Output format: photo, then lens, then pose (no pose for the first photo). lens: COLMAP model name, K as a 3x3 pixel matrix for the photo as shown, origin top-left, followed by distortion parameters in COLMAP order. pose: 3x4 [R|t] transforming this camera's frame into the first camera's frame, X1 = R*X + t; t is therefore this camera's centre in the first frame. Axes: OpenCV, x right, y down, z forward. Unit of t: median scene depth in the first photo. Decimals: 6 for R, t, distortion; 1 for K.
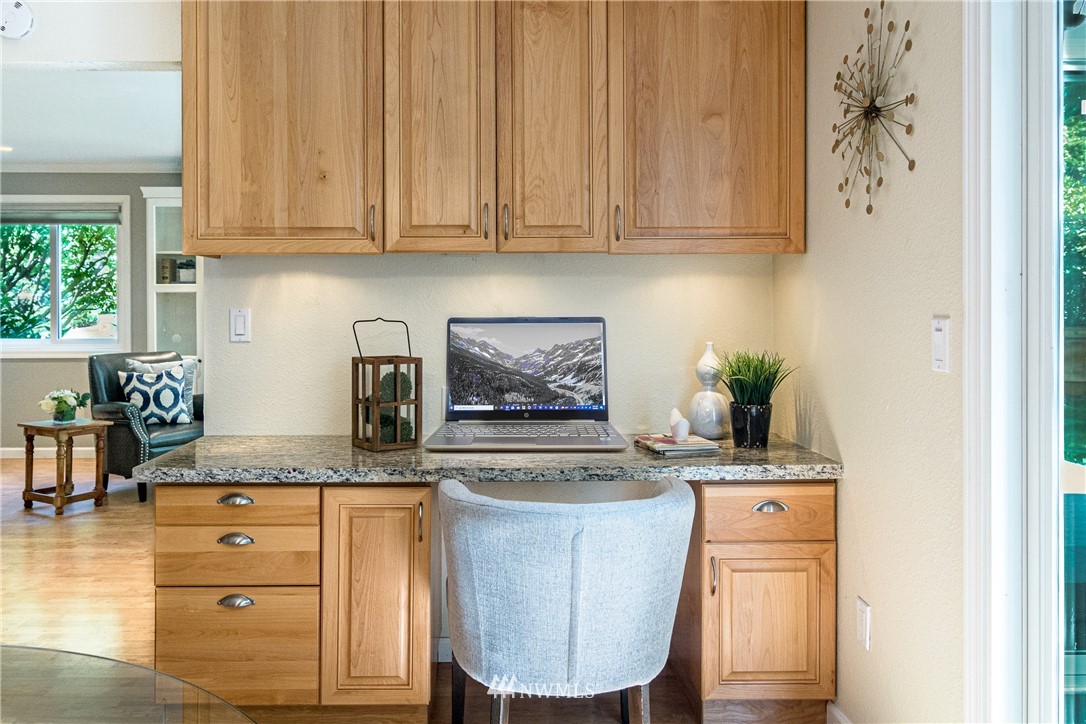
lens RADIAL K [[814.2, 0, 533.2], [0, 814.2, 310.5], [0, 0, 1]] dist [0.002204, 0.003651]
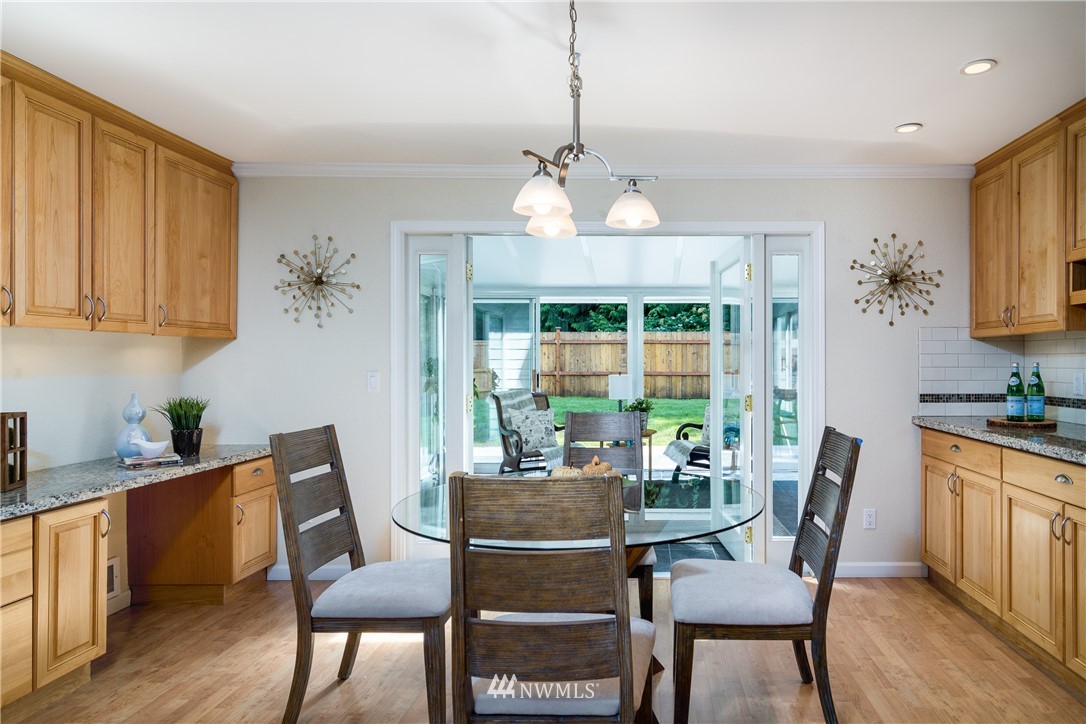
lens RADIAL K [[624.6, 0, 631.8], [0, 624.6, 361.9], [0, 0, 1]] dist [-0.002872, -0.001812]
pose [[0.047871, 0.002513, 0.998850, -1.055770], [0.007741, 0.999966, -0.002887, -0.007605], [-0.998824, 0.007870, 0.047849, 0.036034]]
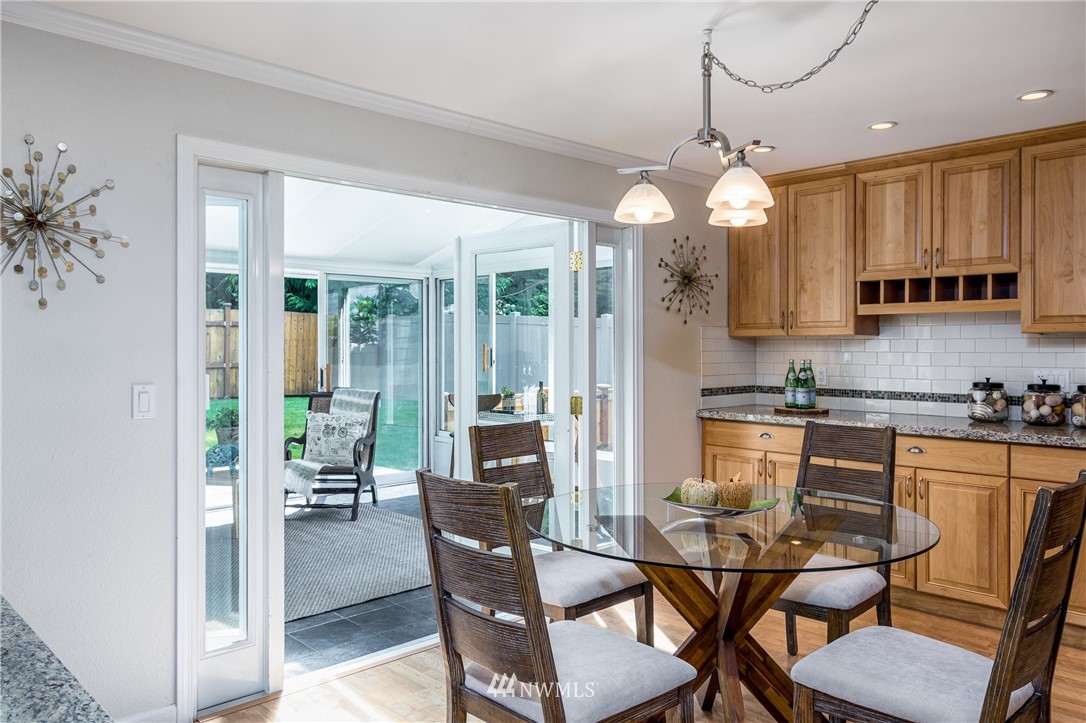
lens RADIAL K [[805.7, 0, 537.2], [0, 805.7, 353.7], [0, 0, 1]] dist [0.009092, 0.001187]
pose [[-0.651029, -0.004892, 0.759037, -0.835432], [0.007517, 0.999889, 0.012892, -0.045997], [-0.759015, 0.014099, -0.650920, 1.008112]]
